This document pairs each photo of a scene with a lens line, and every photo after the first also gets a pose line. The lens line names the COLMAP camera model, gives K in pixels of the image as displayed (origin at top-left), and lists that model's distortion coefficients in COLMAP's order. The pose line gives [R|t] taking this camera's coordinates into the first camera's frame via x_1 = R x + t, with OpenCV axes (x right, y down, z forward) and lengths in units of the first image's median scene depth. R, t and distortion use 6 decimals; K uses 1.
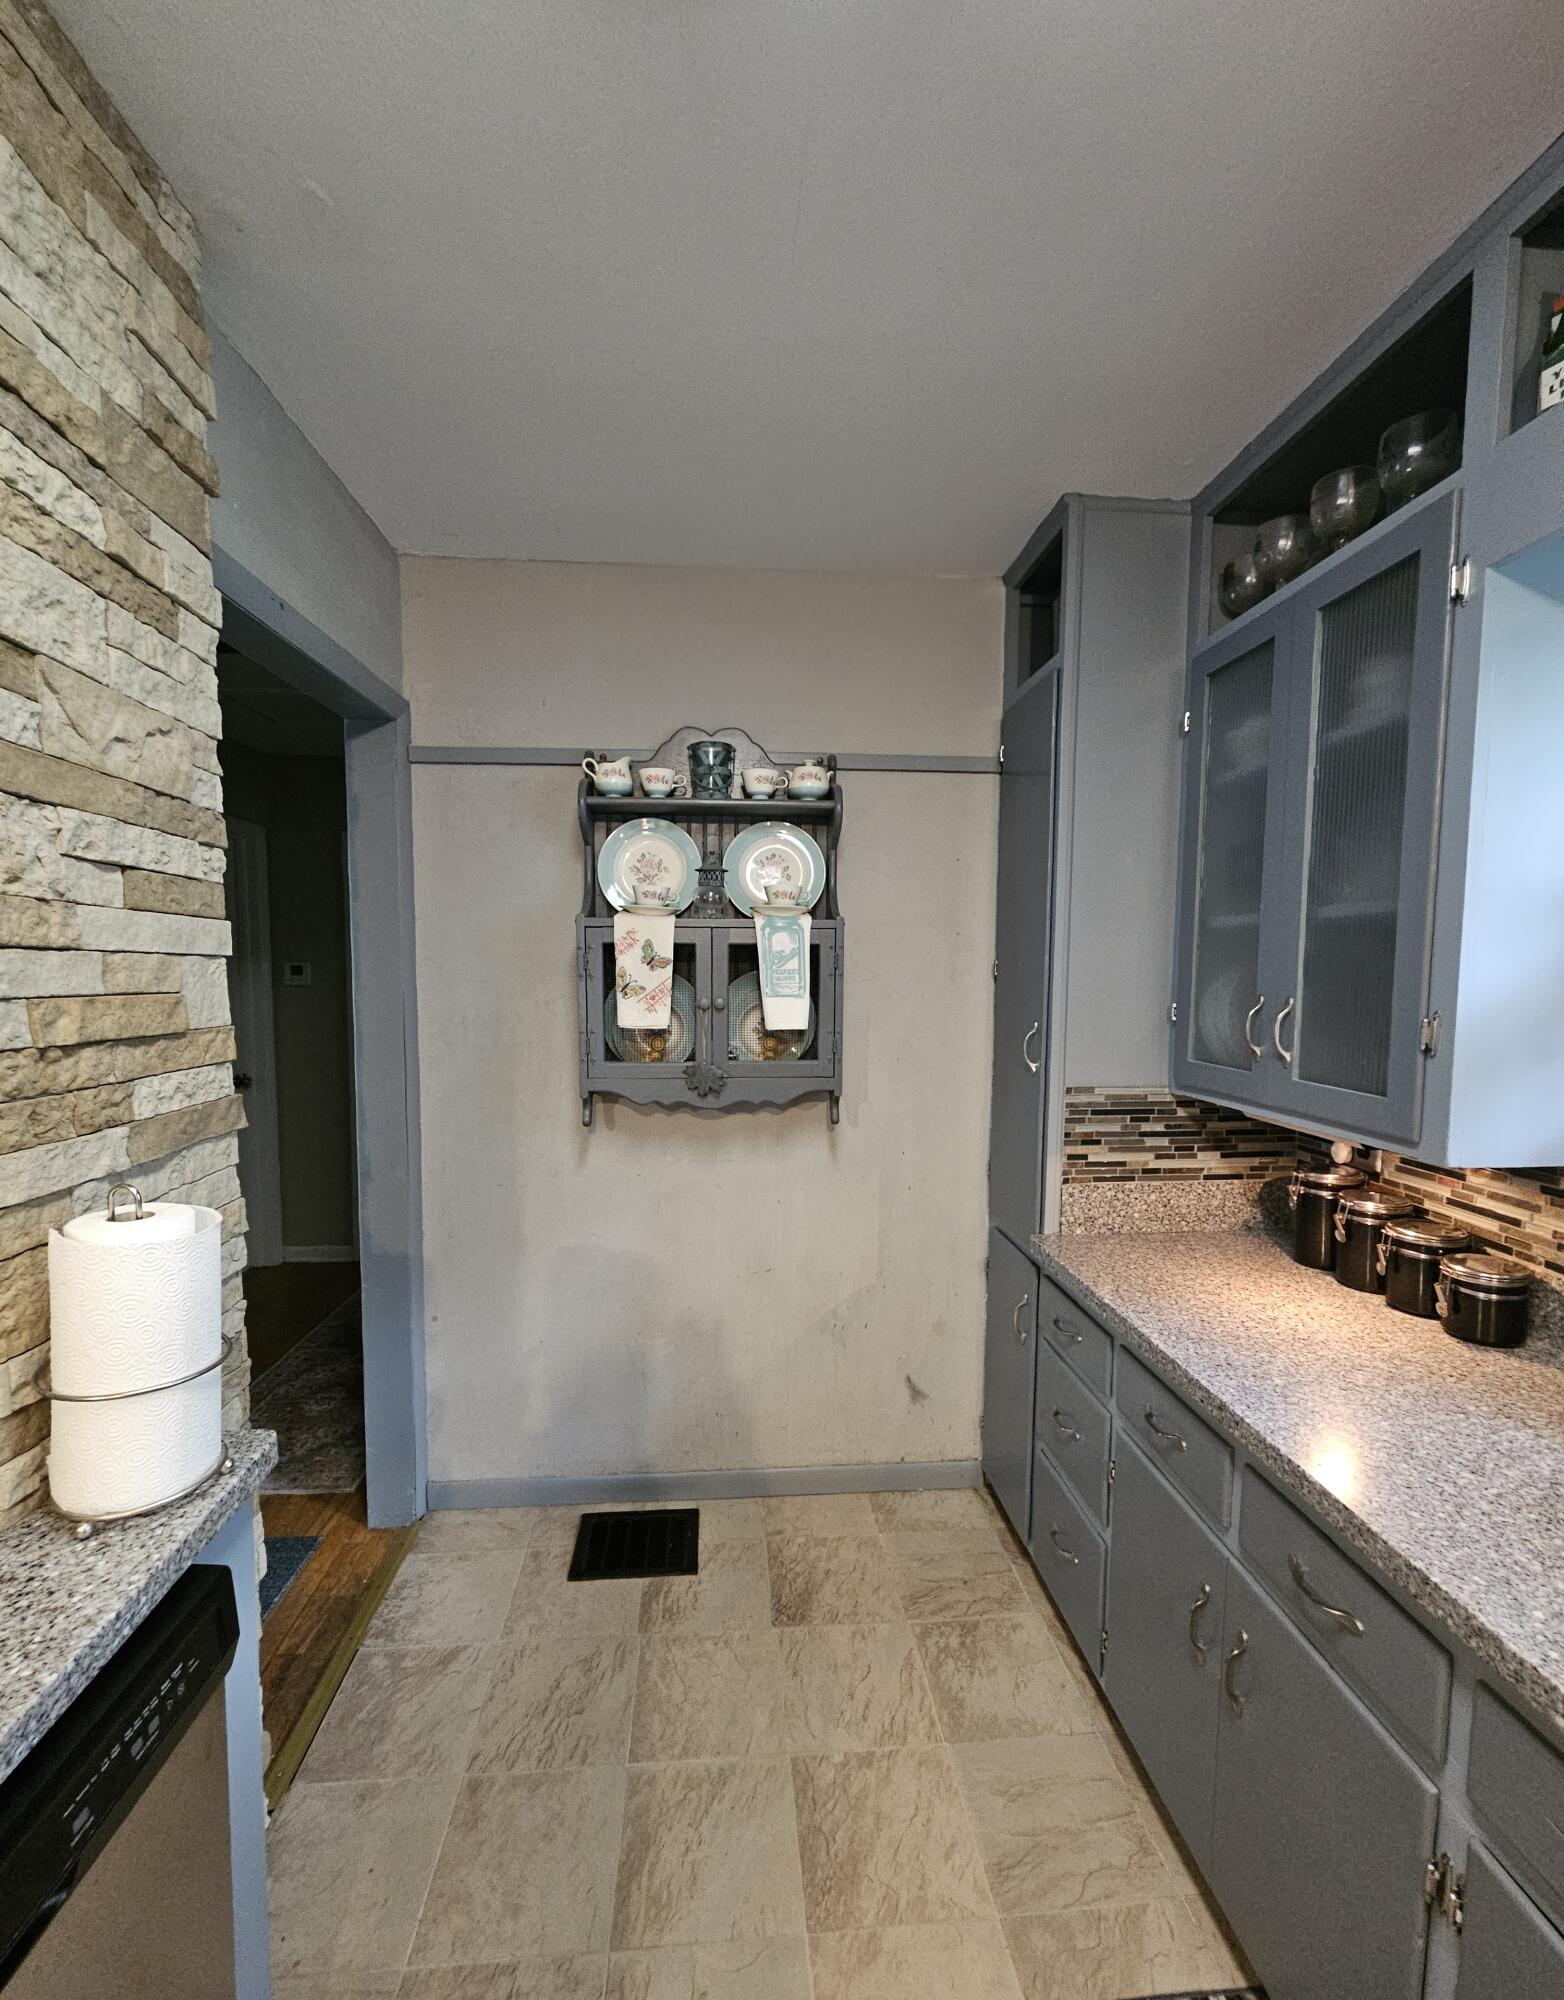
lens RADIAL K [[849.9, 0, 776.3], [0, 849.9, 1038.2], [0, 0, 1]] dist [-0.001476, -0.000238]
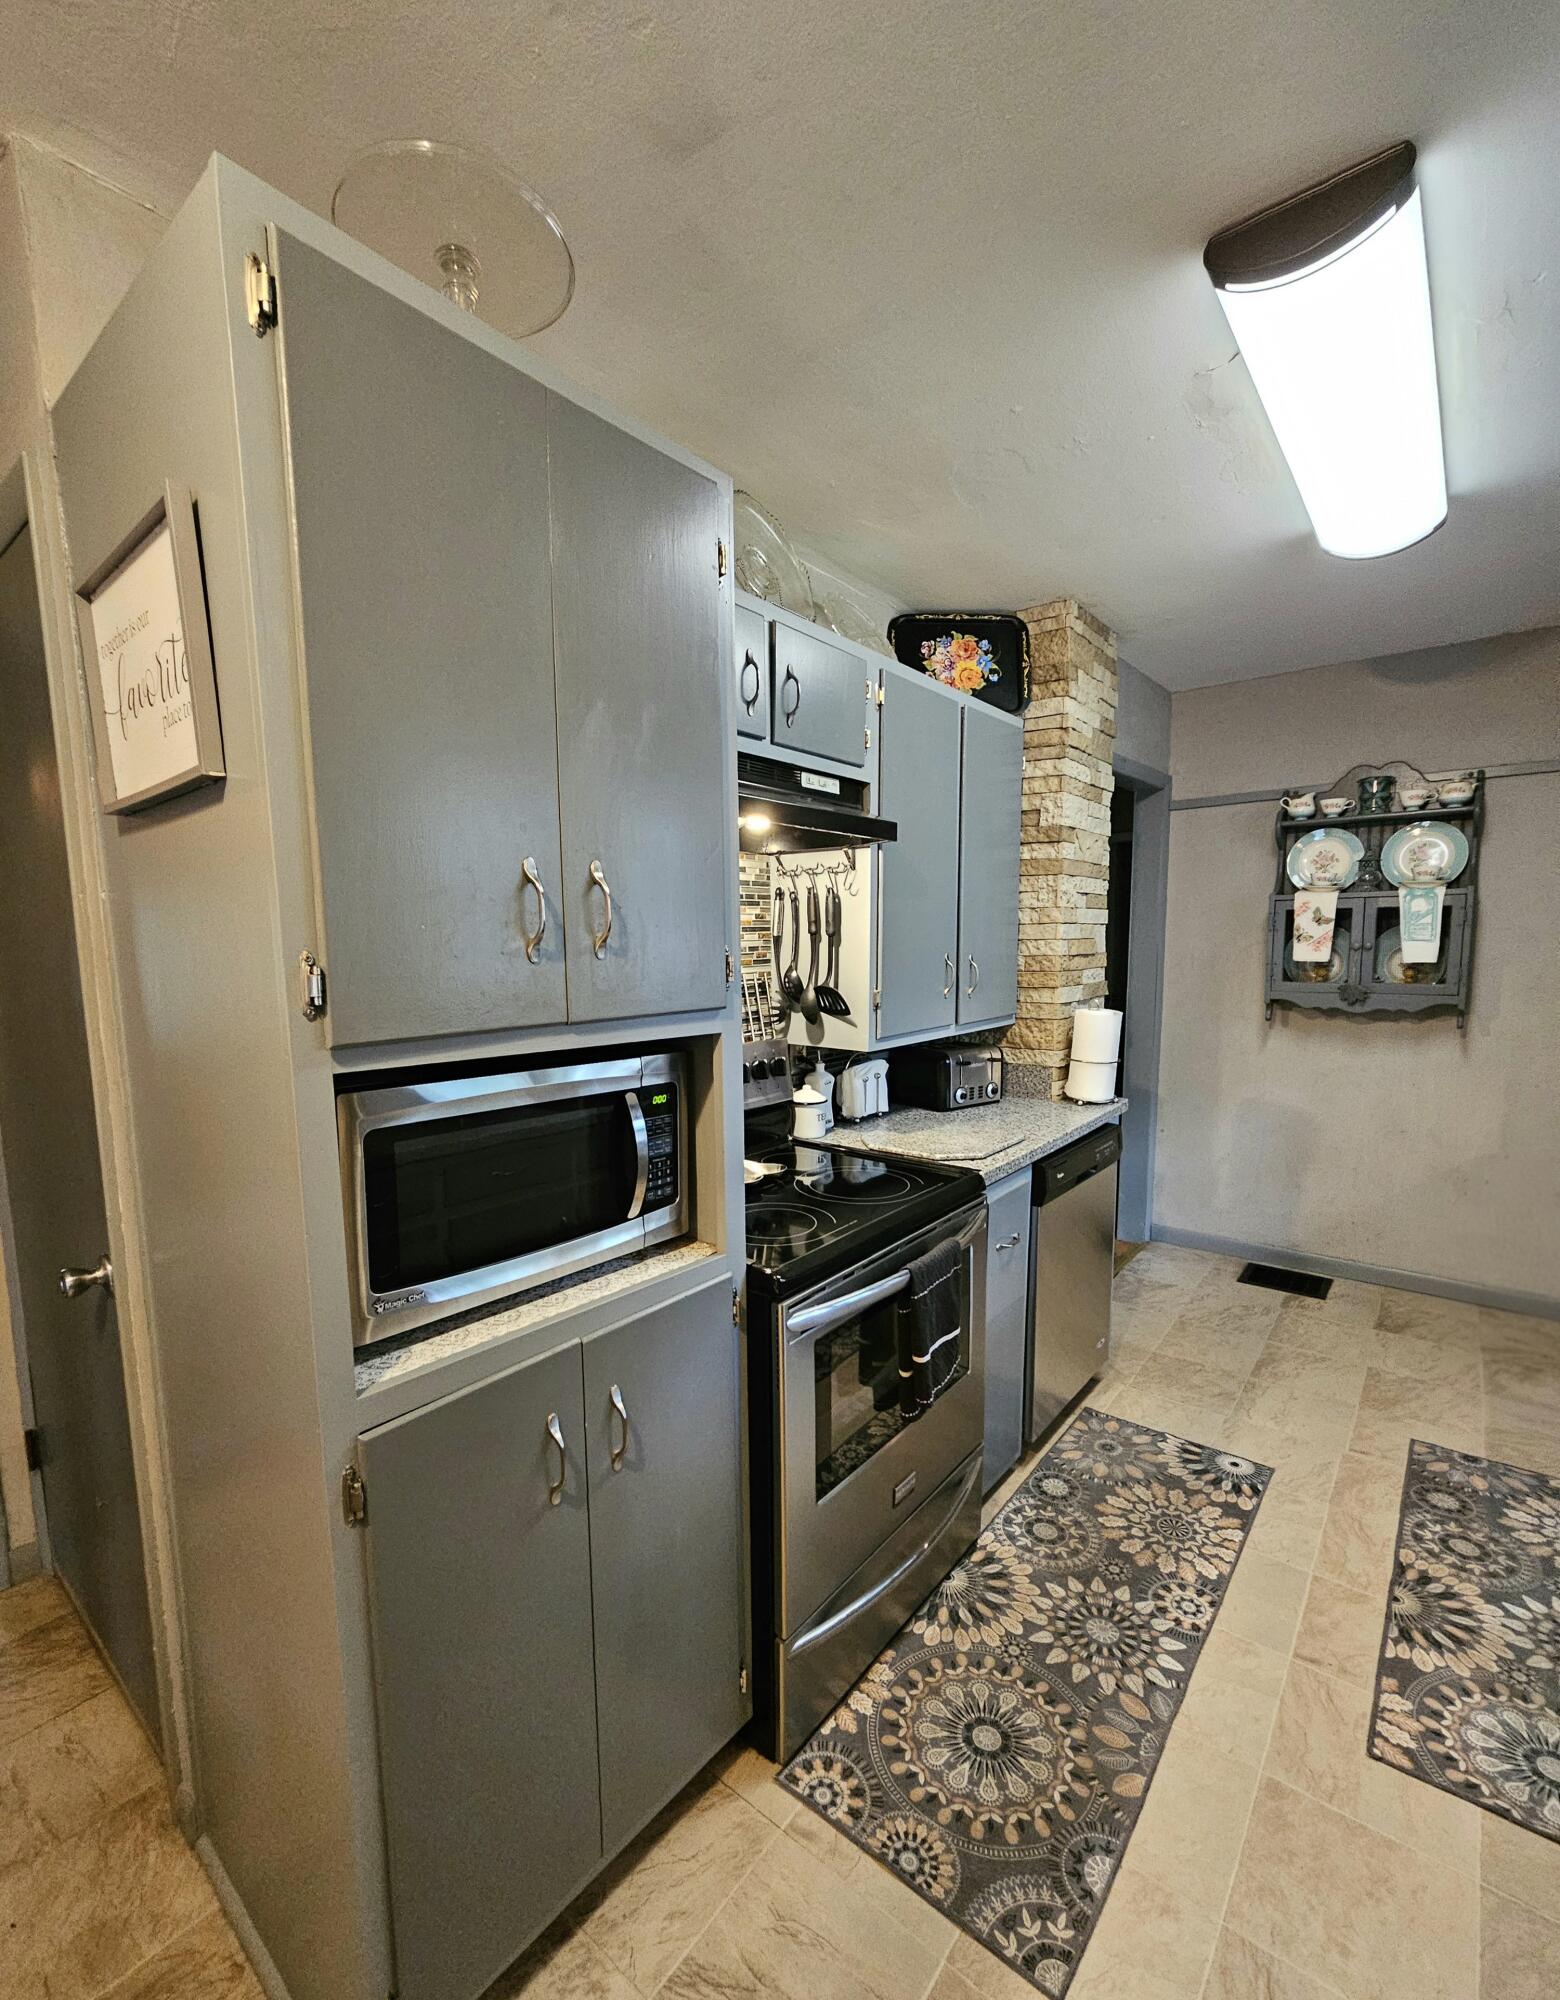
lens RADIAL K [[849.9, 0, 774.3], [0, 849.9, 1038.2], [0, 0, 1]] dist [-0.001476, -0.000238]
pose [[0.721096, 0.068698, -0.689421, 0.231868], [-0.035597, 0.997431, 0.062158, 0.069588], [0.691921, -0.020280, 0.721689, -0.882122]]
